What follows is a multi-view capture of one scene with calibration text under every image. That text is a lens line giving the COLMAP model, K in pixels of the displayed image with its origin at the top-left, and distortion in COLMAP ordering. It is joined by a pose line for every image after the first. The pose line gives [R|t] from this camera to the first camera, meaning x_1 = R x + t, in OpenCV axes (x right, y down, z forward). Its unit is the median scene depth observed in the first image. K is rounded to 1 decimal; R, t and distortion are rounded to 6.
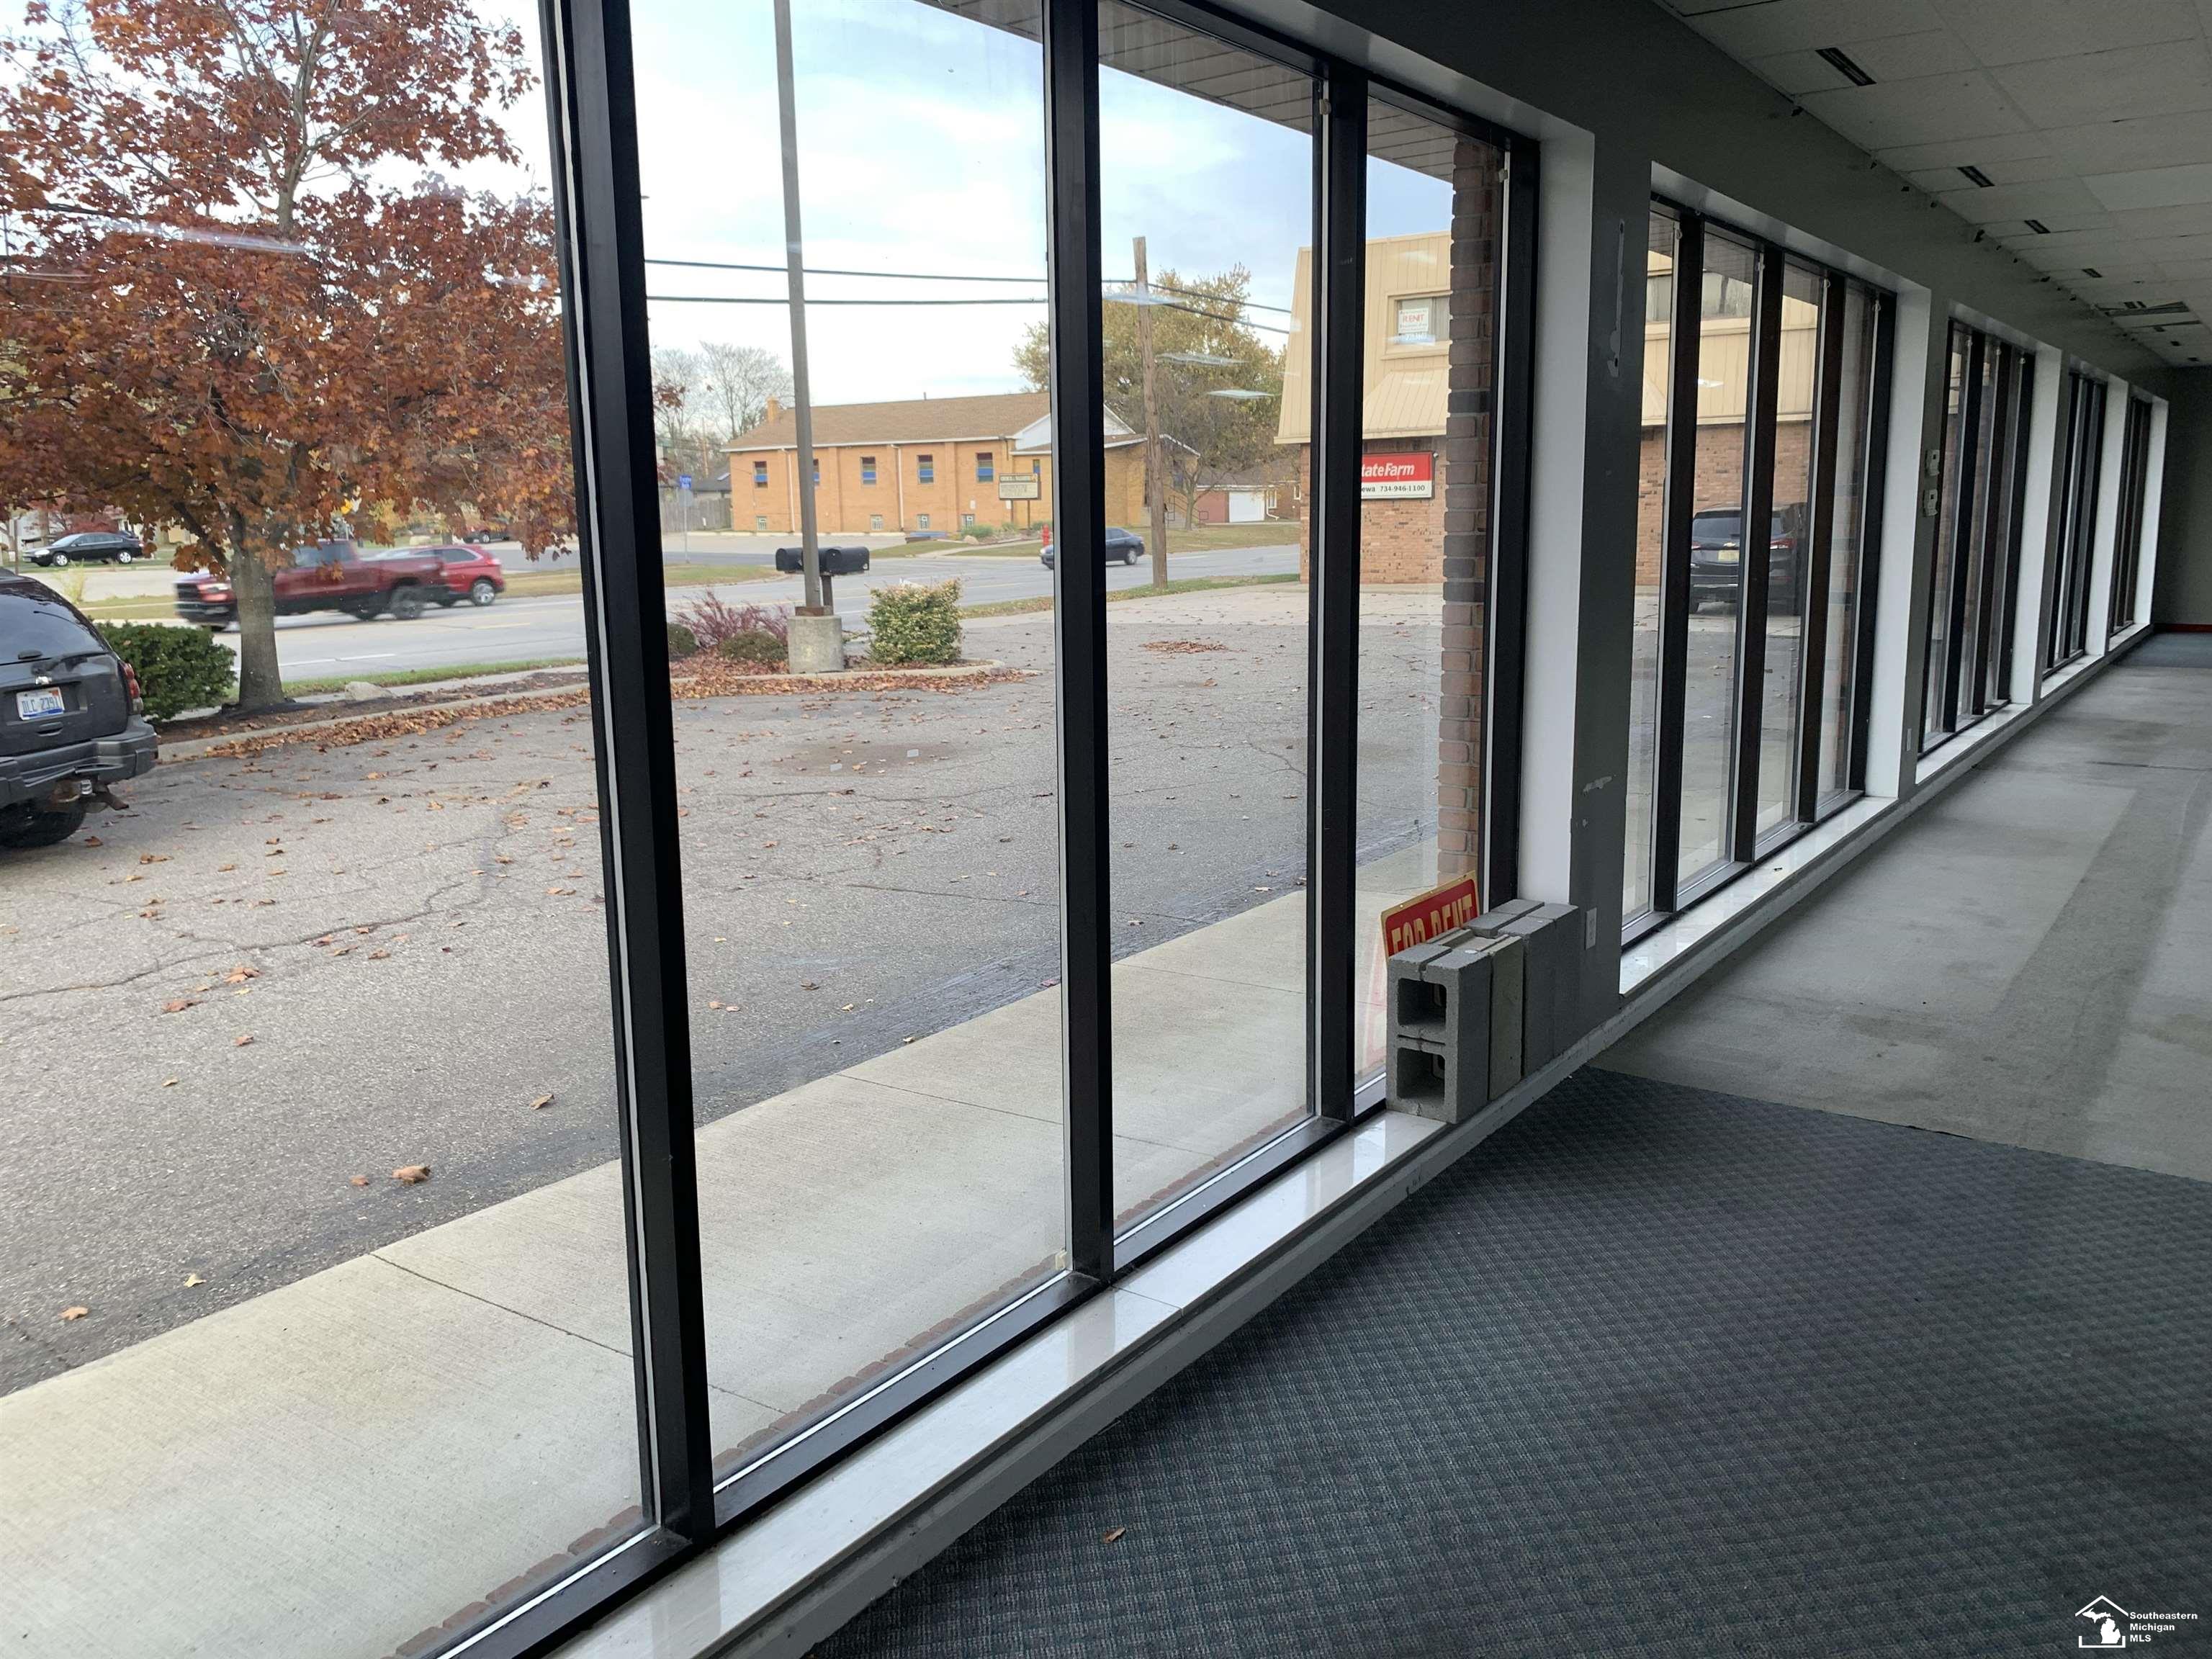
lens RADIAL K [[1680.2, 0, 1102.5], [0, 1680.2, 789.6], [0, 0, 1]] dist [0.024869, -0.027820]
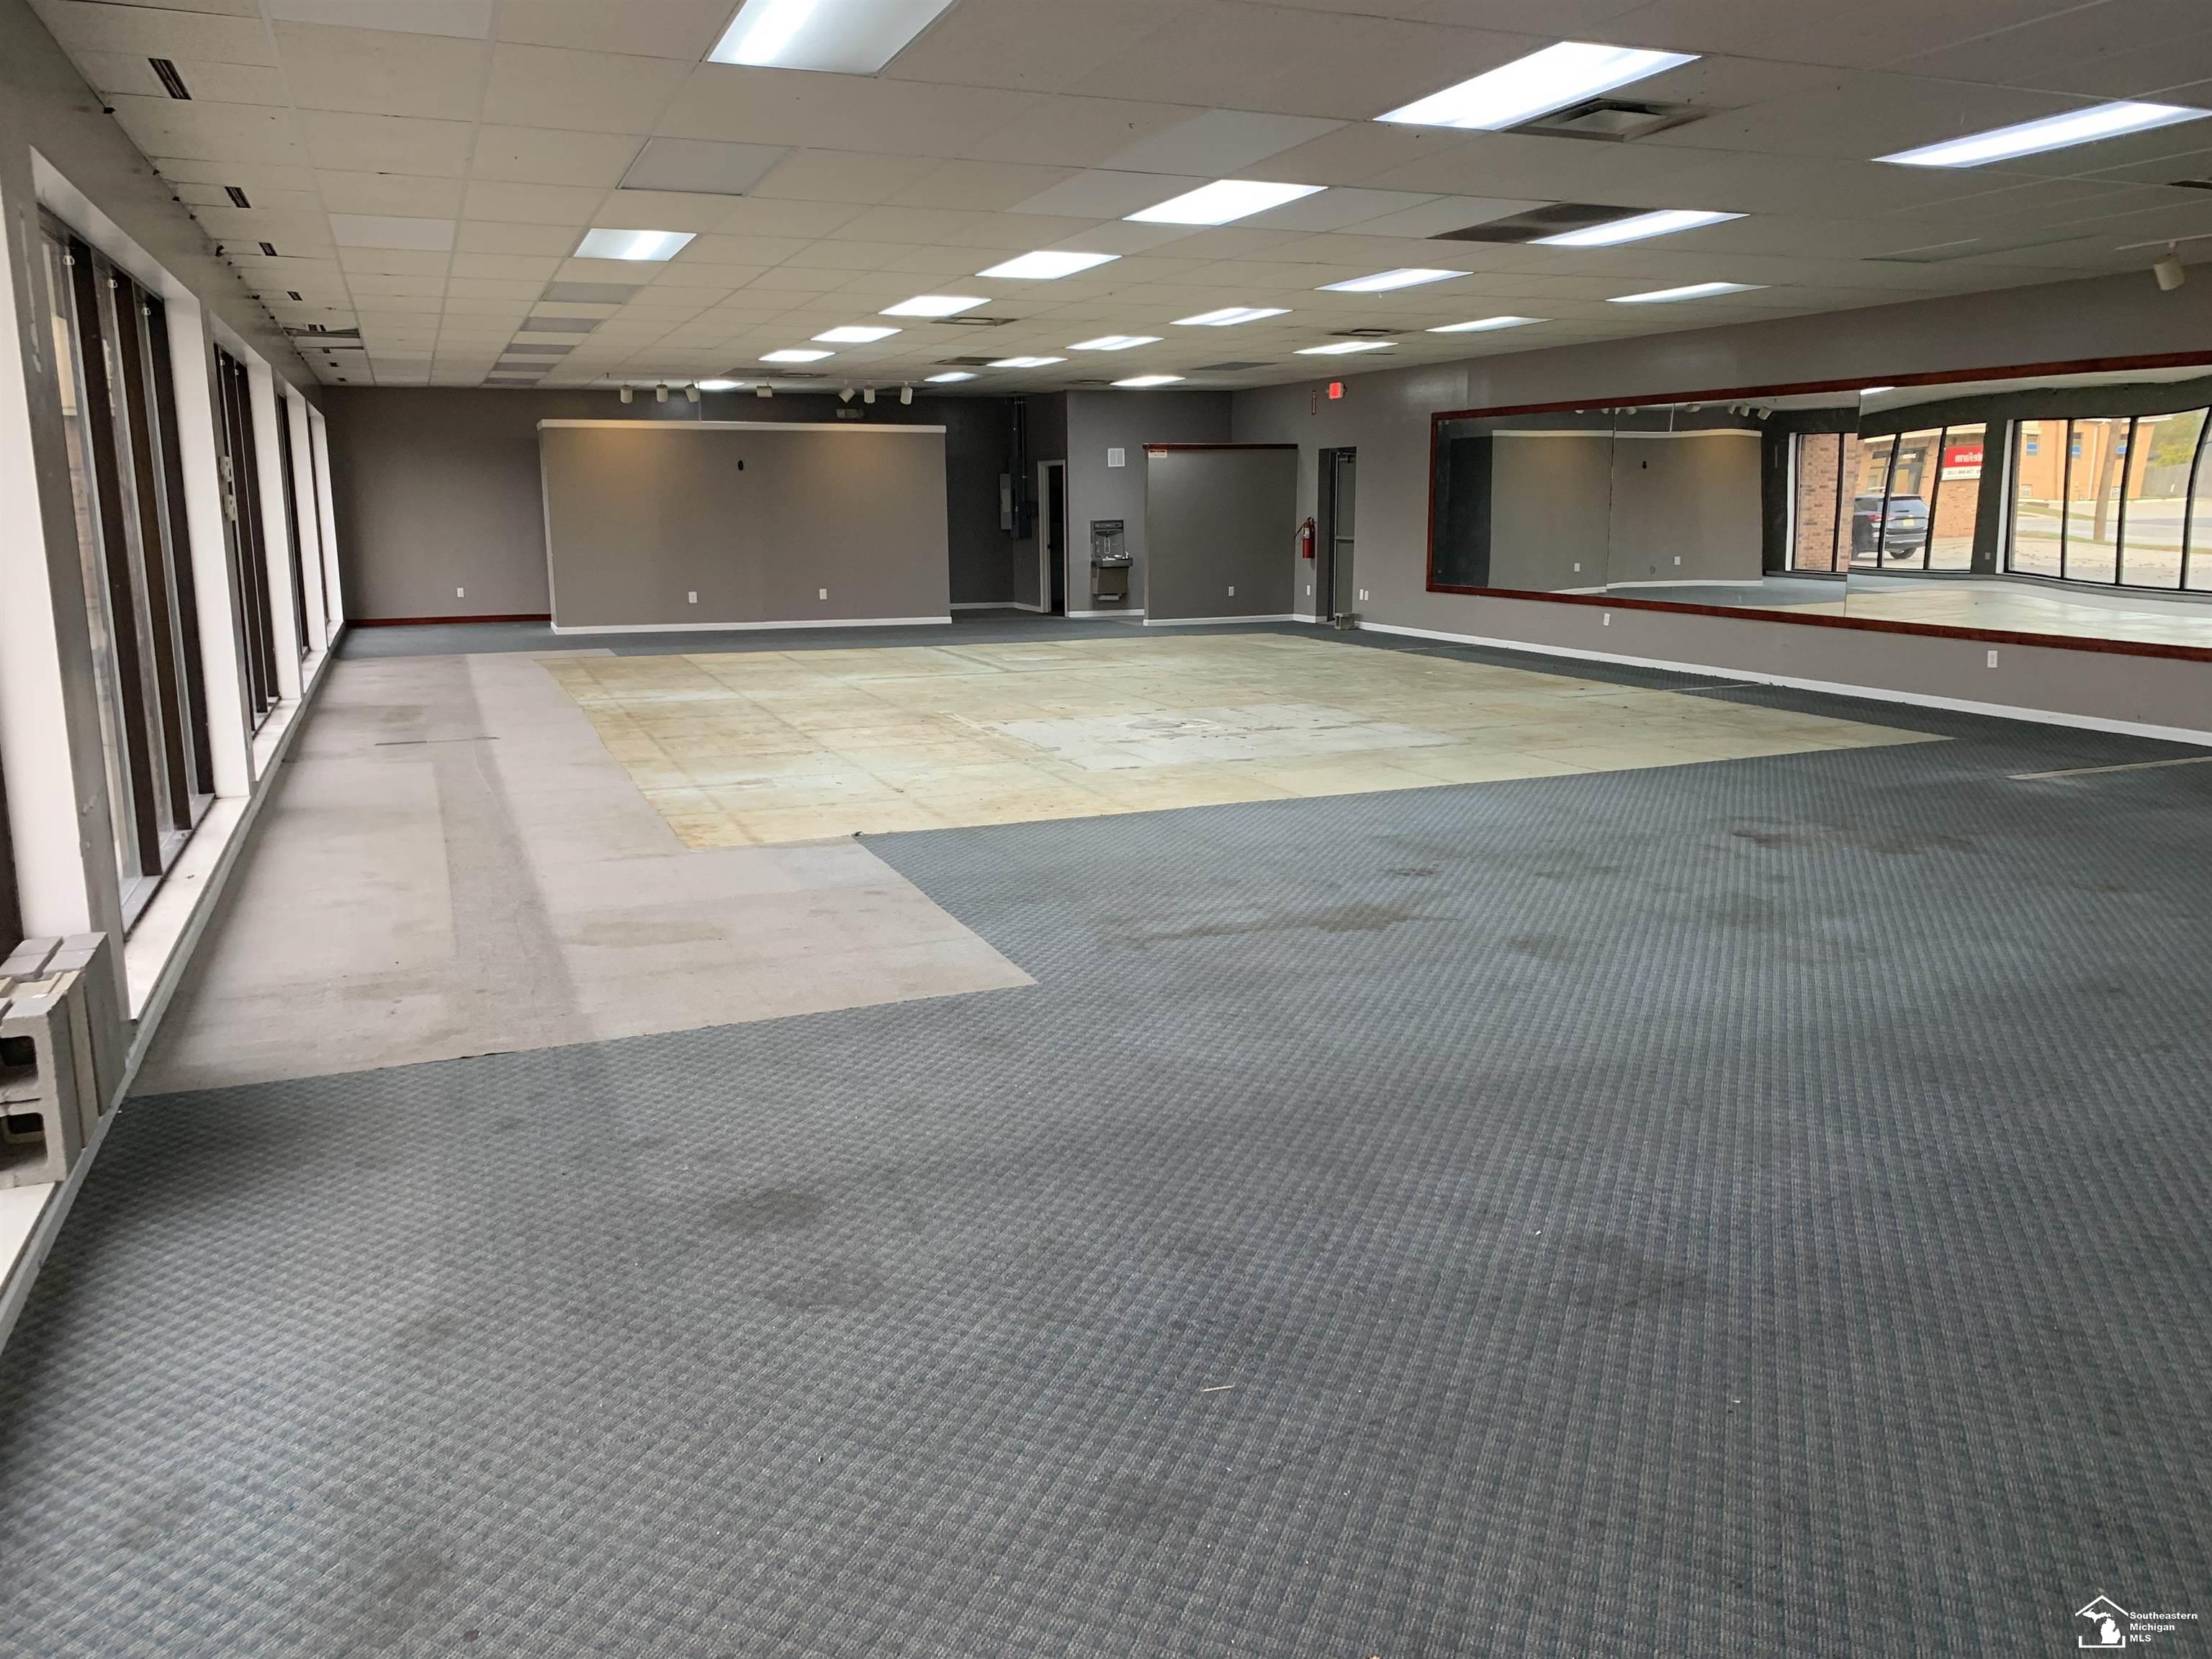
lens RADIAL K [[1680.2, 0, 1102.5], [0, 1680.2, 789.6], [0, 0, 1]] dist [0.024869, -0.027820]
pose [[0.539187, -0.135638, 0.831192, -0.244321], [0.138197, 0.987817, 0.071550, -0.000490], [-0.830770, 0.076290, 0.551363, 0.000231]]
